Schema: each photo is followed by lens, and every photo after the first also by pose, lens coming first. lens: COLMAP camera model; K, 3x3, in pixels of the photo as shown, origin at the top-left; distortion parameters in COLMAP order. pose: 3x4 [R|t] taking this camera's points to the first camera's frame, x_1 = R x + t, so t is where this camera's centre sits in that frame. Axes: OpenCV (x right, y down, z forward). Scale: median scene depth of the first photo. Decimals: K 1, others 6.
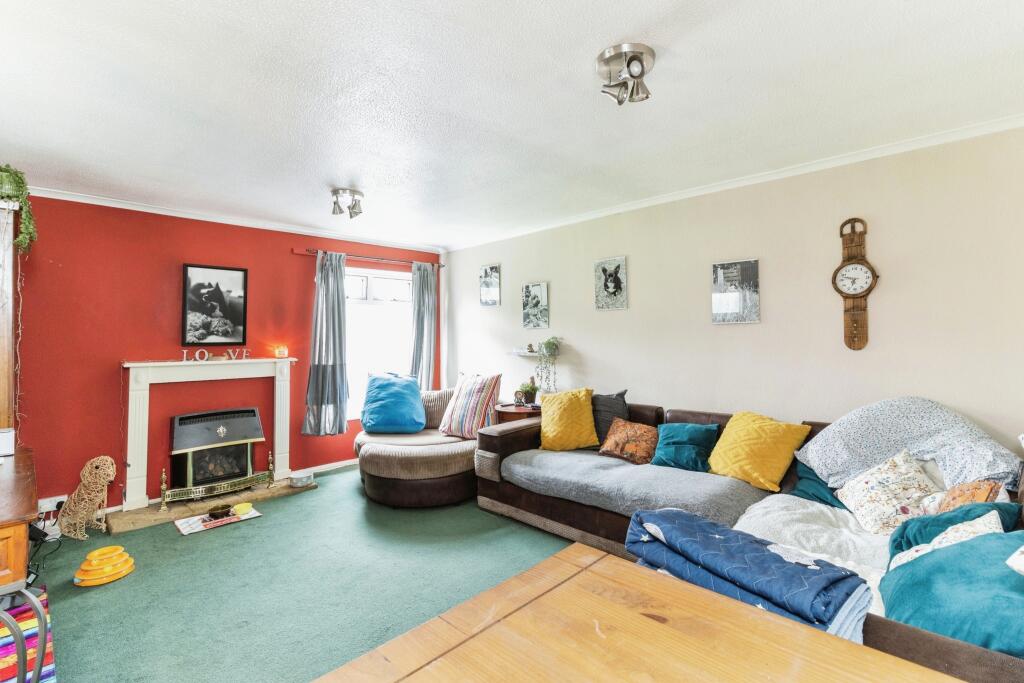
lens RADIAL K [[466.7, 0, 513.3], [0, 466.7, 334.0], [0, 0, 1]] dist [-0.000443, -0.000038]
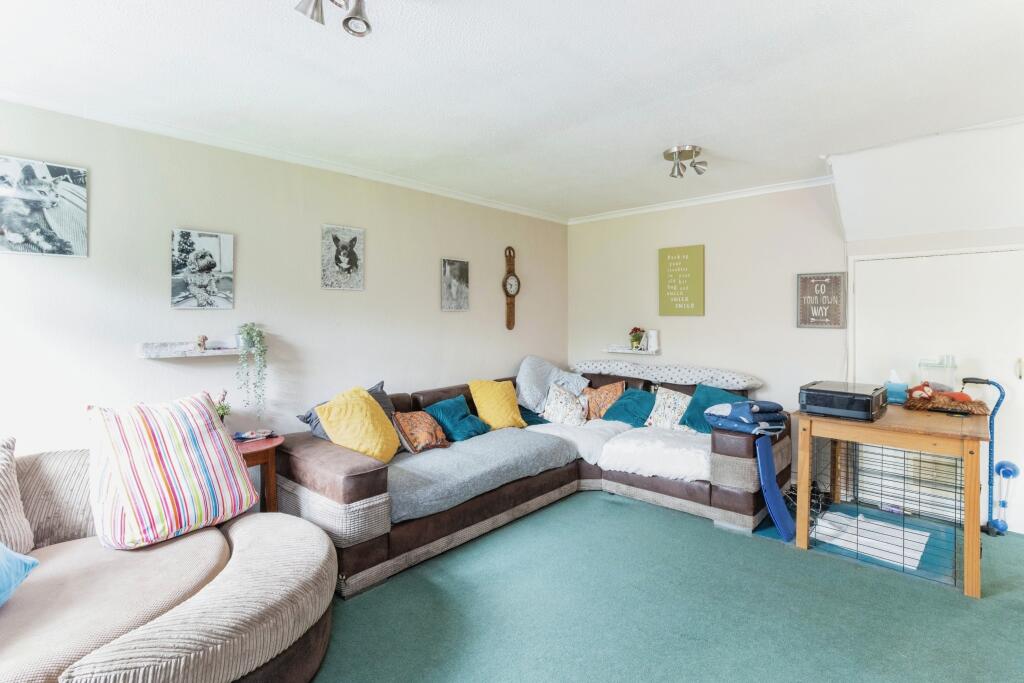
lens RADIAL K [[493.0, 0, 513.2], [0, 493.0, 320.7], [0, 0, 1]] dist [0.011653, 0.000013]
pose [[-0.026913, -0.000178, 0.999638, -0.669251], [0.000085, 1.000000, 0.000180, 0.002877], [-0.999638, 0.000090, -0.026913, 0.726285]]
